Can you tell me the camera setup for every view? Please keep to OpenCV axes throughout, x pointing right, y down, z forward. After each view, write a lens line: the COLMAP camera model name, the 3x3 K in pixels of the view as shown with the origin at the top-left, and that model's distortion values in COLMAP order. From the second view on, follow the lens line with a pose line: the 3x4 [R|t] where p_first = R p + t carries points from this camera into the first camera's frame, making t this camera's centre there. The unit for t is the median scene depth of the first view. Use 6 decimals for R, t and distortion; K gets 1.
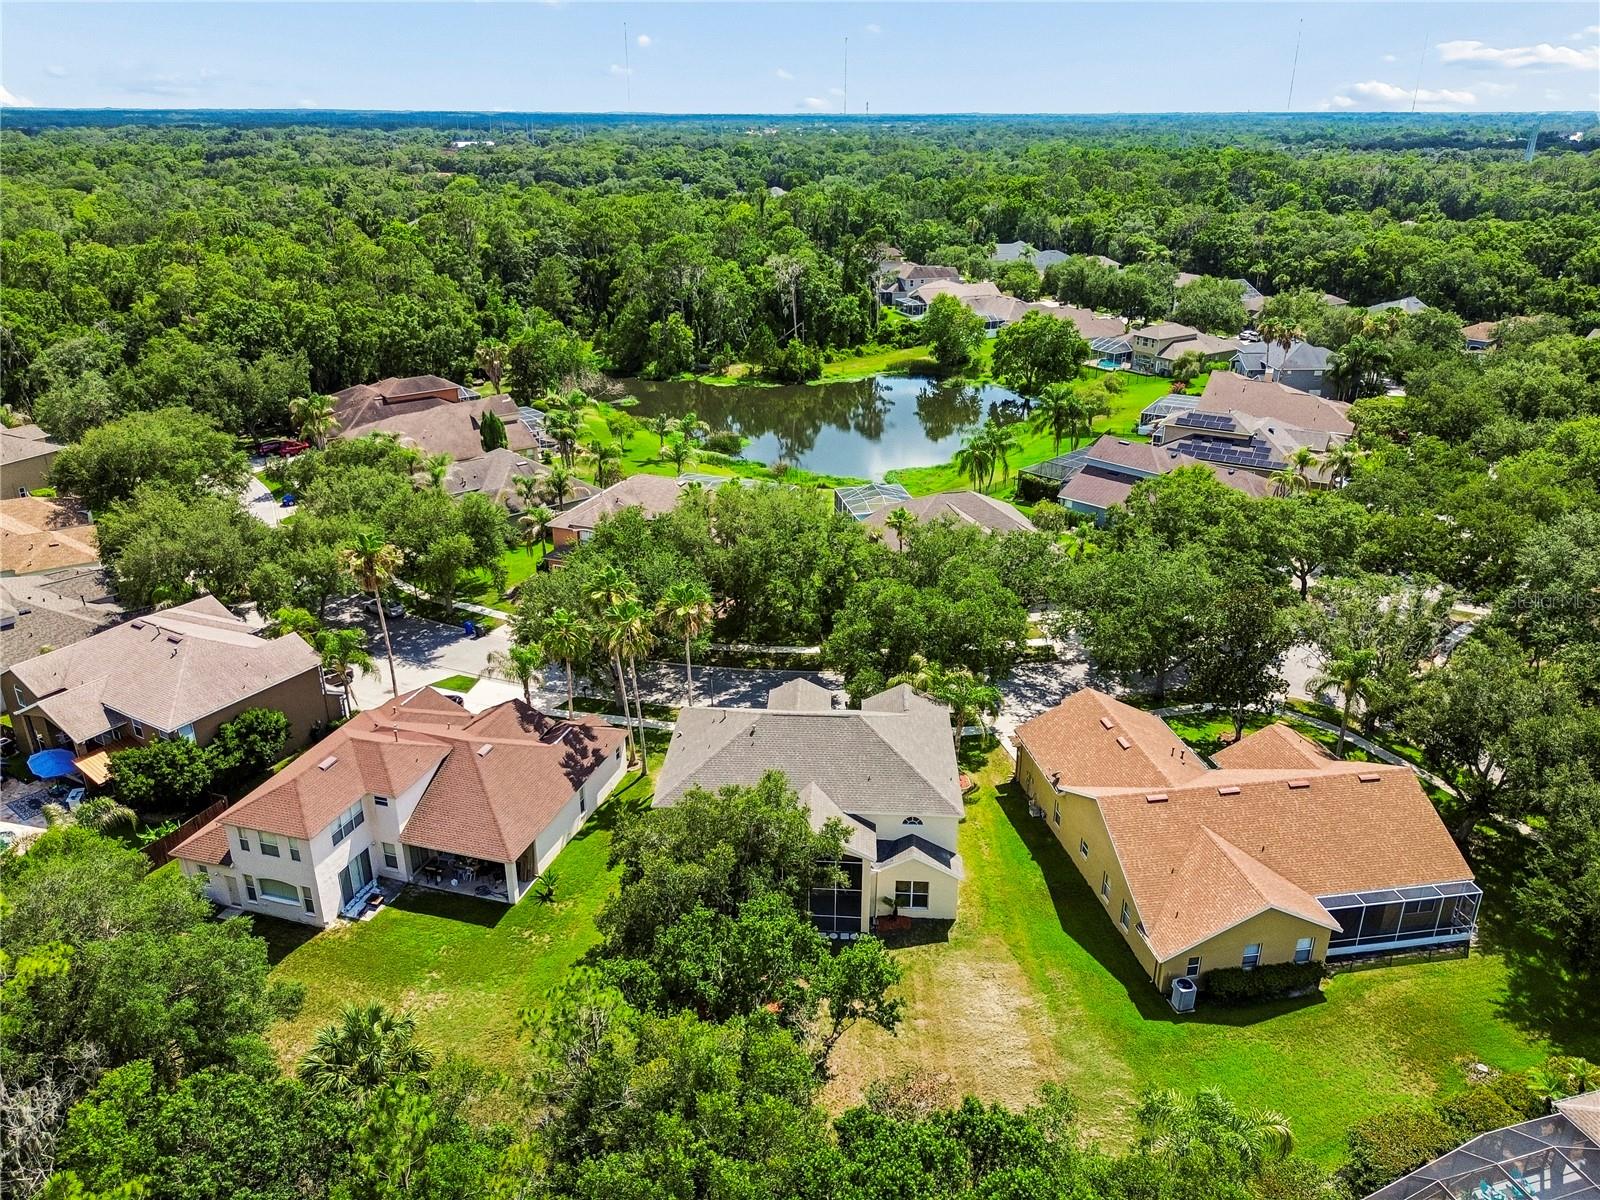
lens RADIAL K [[1139.5, 0, 800.0], [0, 1139.5, 600.0], [0, 0, 1]] dist [0.053866, -0.047367]
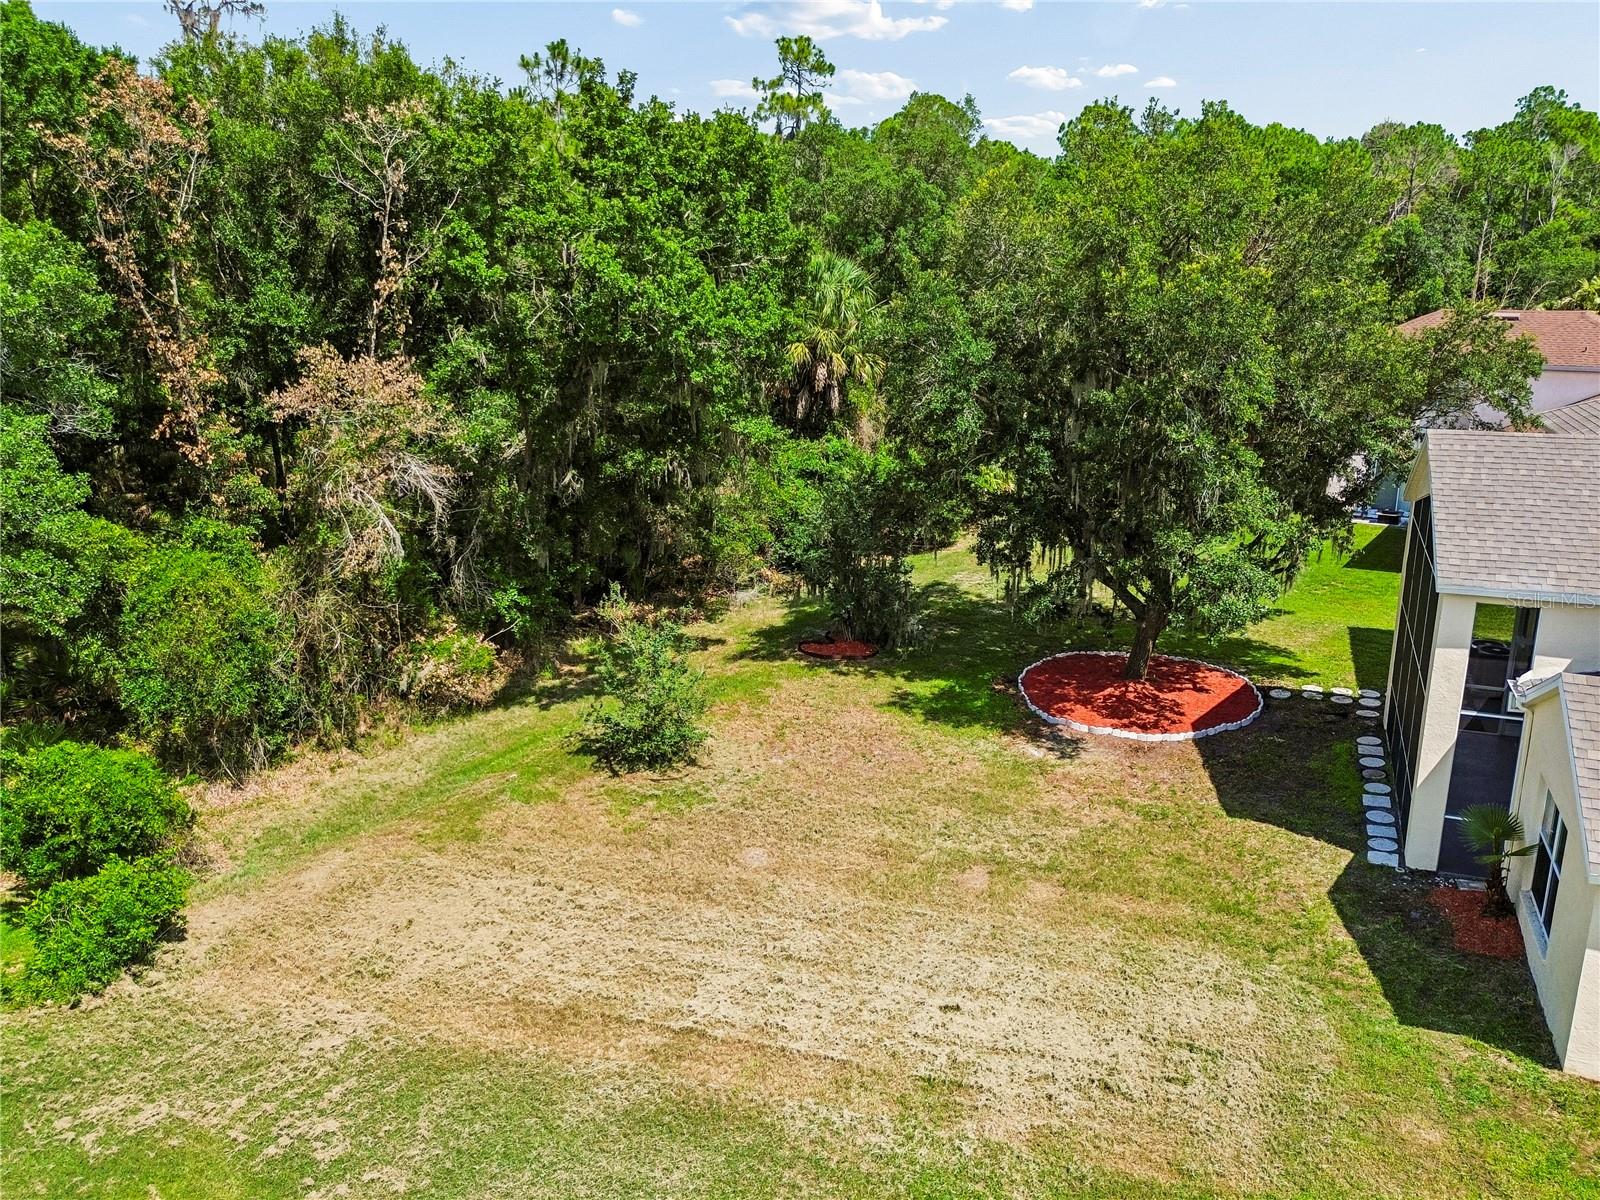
lens RADIAL K [[1139.5, 0, 800.0], [0, 1139.5, 600.0], [0, 0, 1]] dist [0.053866, -0.047367]
pose [[-0.326700, 0.267988, -0.906339, 0.153582], [-0.361254, 0.850735, 0.381765, 0.073822], [0.873363, 0.452141, -0.181124, 0.378011]]
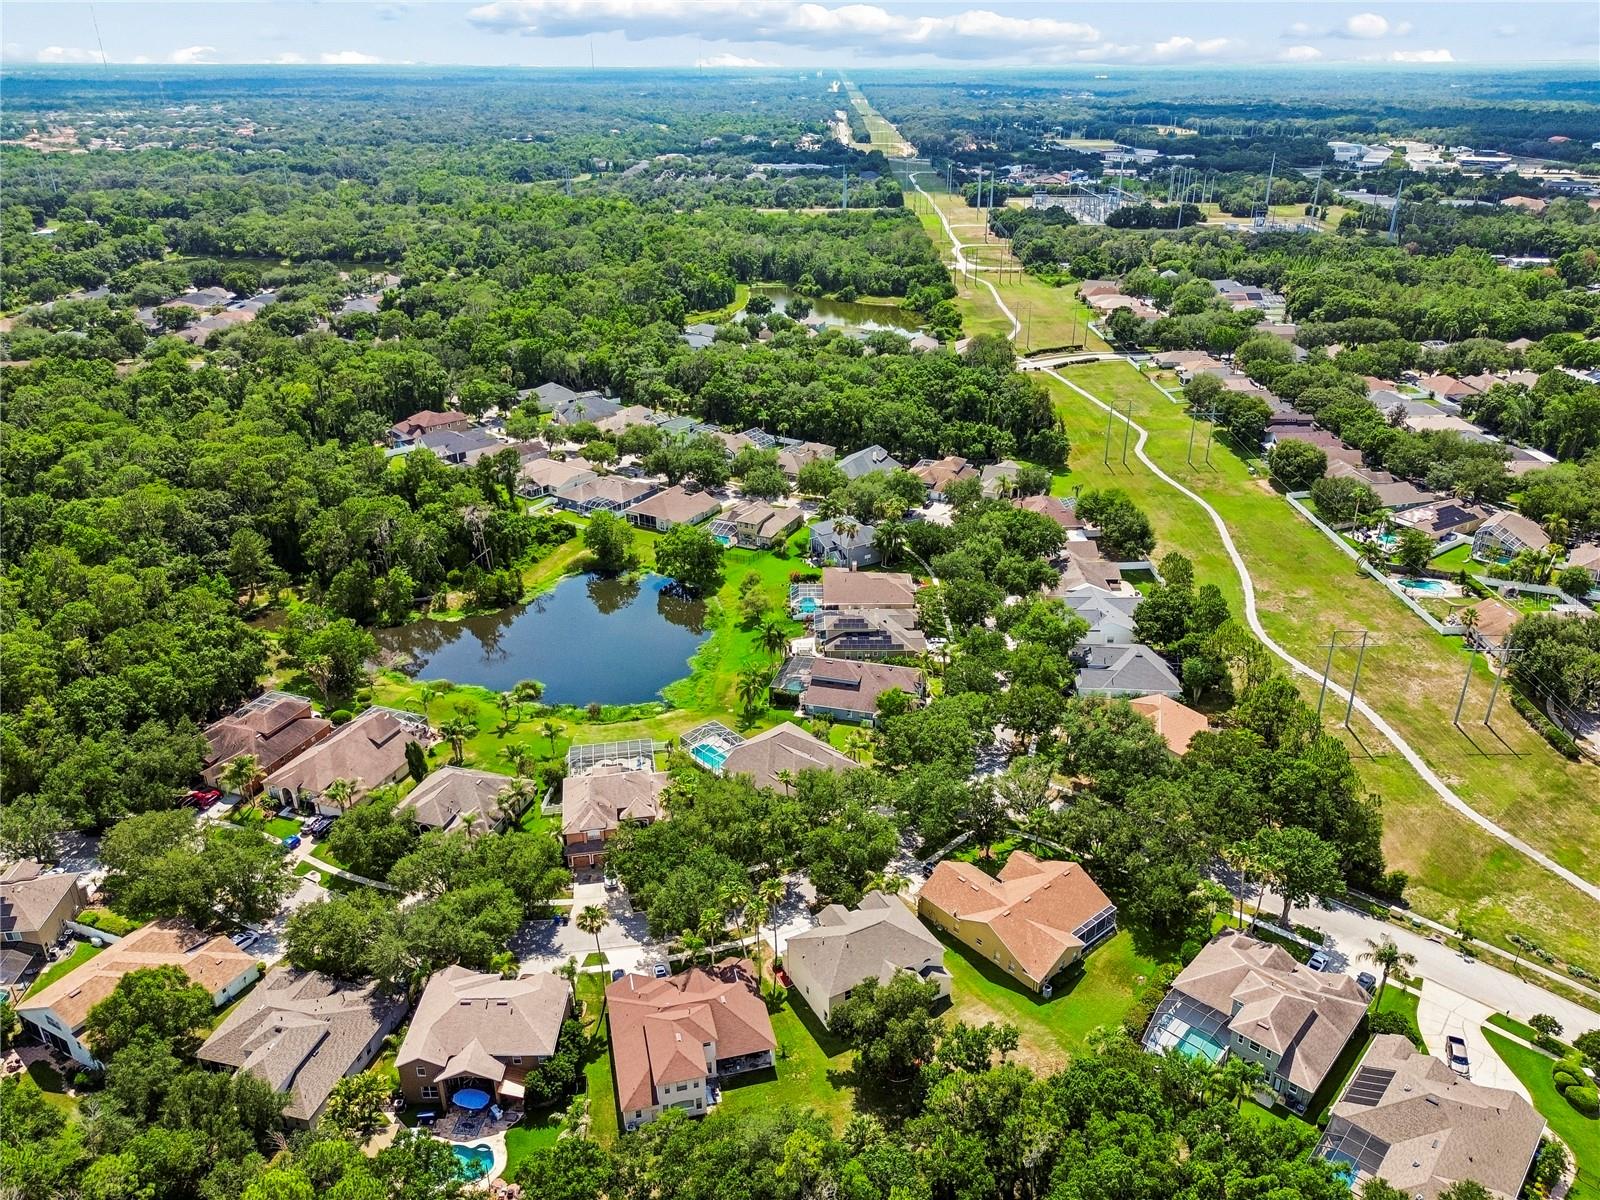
lens RADIAL K [[1134.9, 0, 805.1], [0, 1134.9, 599.1], [0, 0, 1]] dist [0.056392, -0.051025]
pose [[0.859434, -0.218664, 0.462125, -0.436809], [0.206556, 0.975370, 0.077375, -0.320450], [-0.467662, 0.028956, 0.883433, -0.403003]]
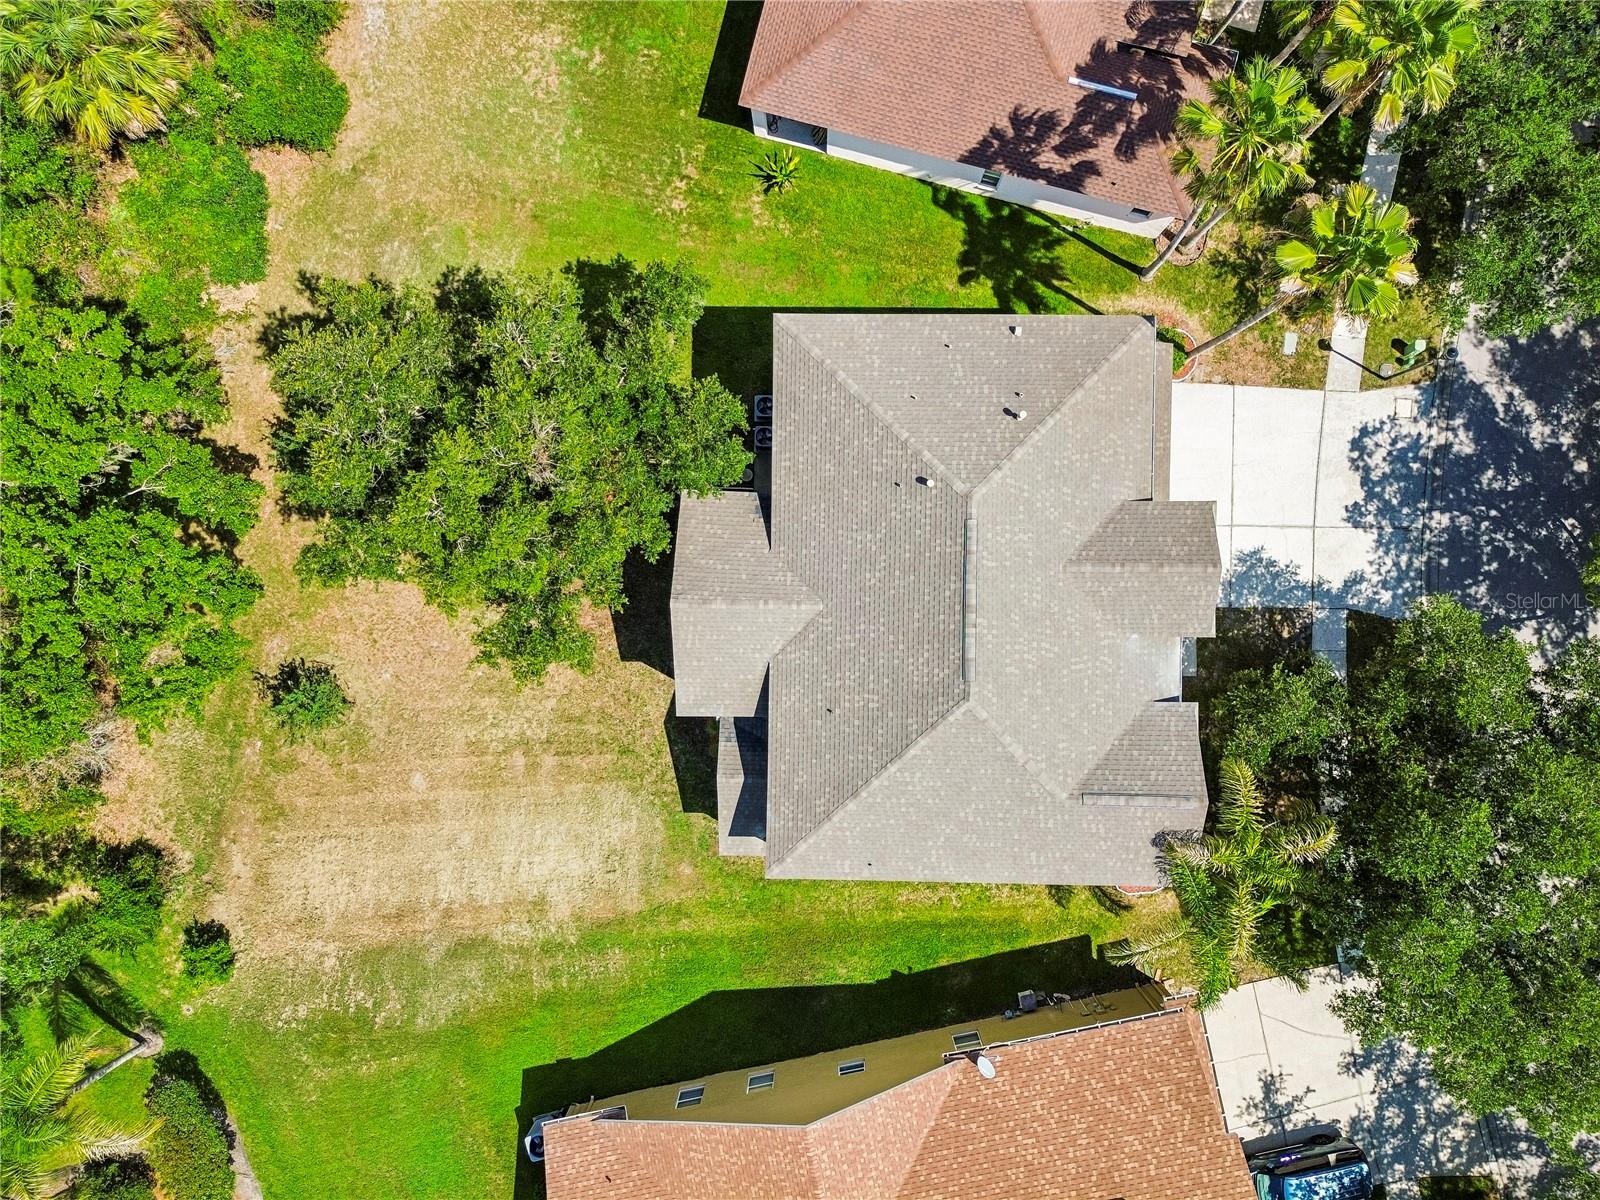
lens RADIAL K [[1134.9, 0, 805.1], [0, 1134.9, 599.1], [0, 0, 1]] dist [0.056392, -0.051025]
pose [[0.036763, 0.999271, 0.010257, 0.000085], [-0.376662, 0.004349, 0.926340, -0.143600], [0.925621, -0.037919, 0.376548, 0.347307]]
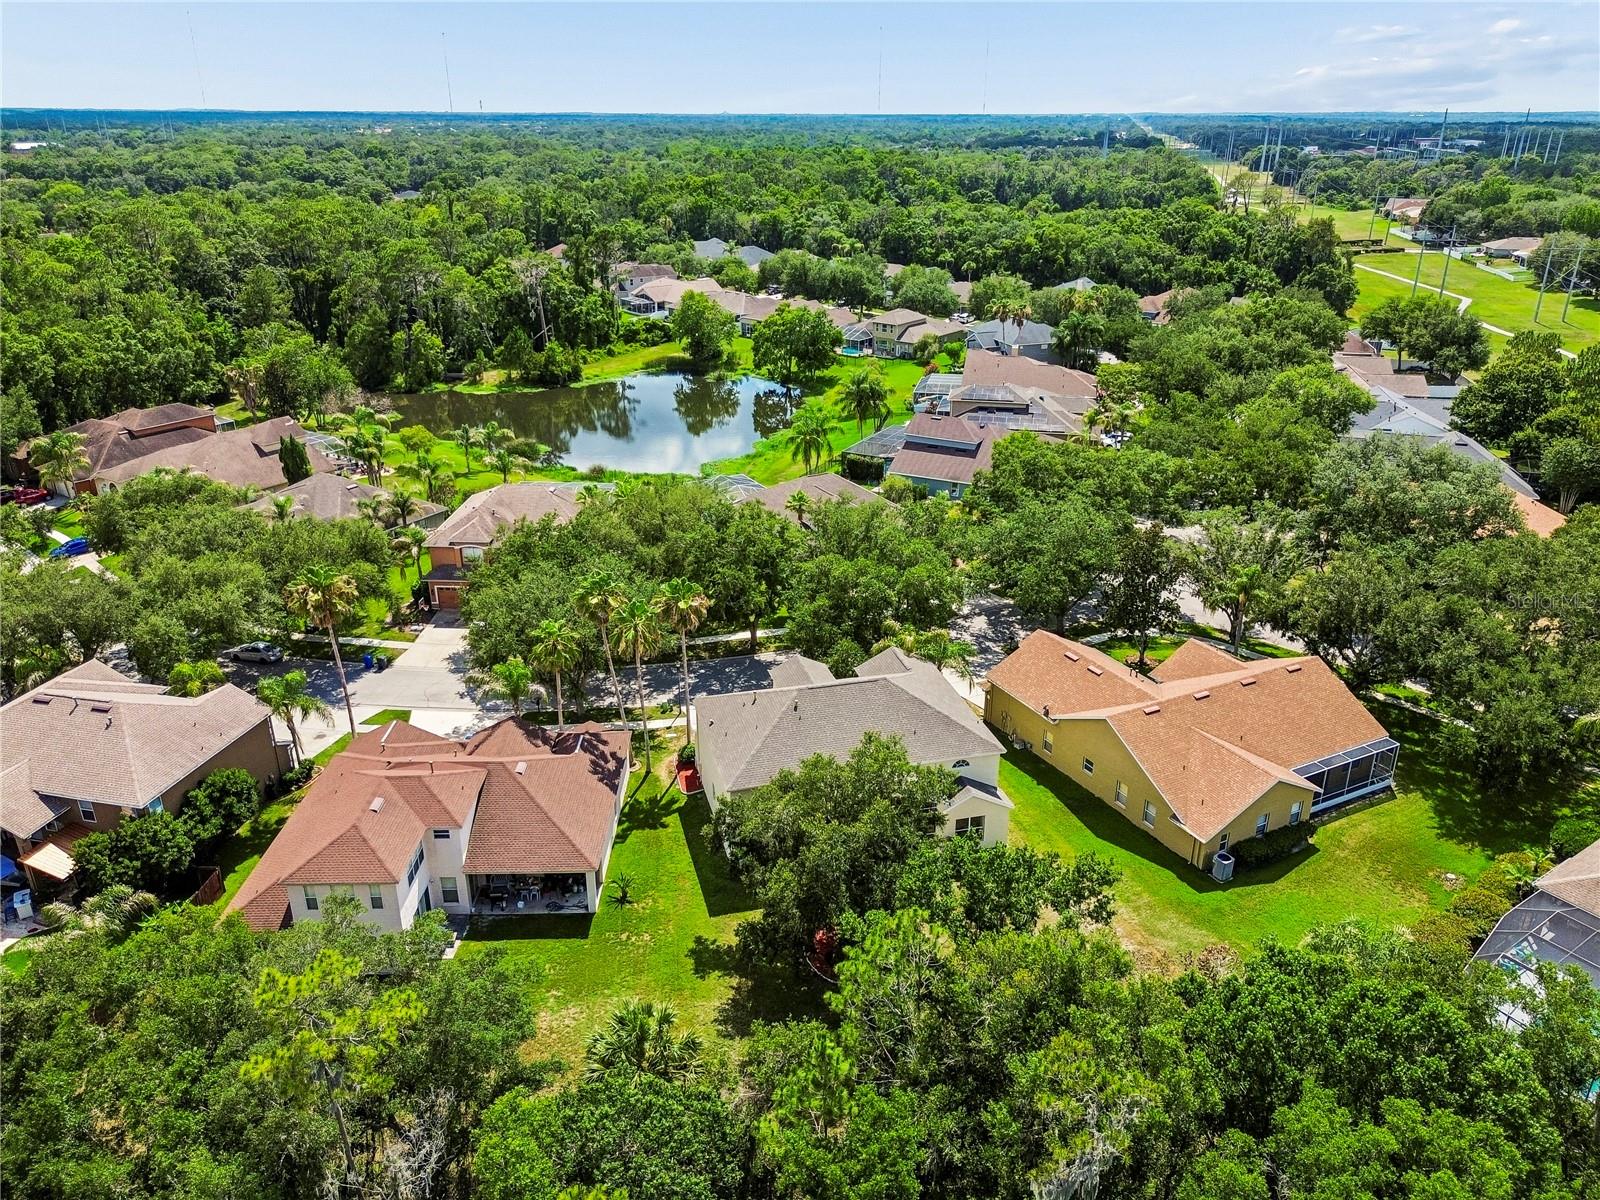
lens RADIAL K [[1134.9, 0, 805.1], [0, 1134.9, 599.1], [0, 0, 1]] dist [0.056392, -0.051025]
pose [[0.951964, -0.120186, 0.281638, -0.142654], [0.119881, 0.992618, 0.018382, -0.000442], [-0.281768, 0.016264, 0.959345, -0.002432]]
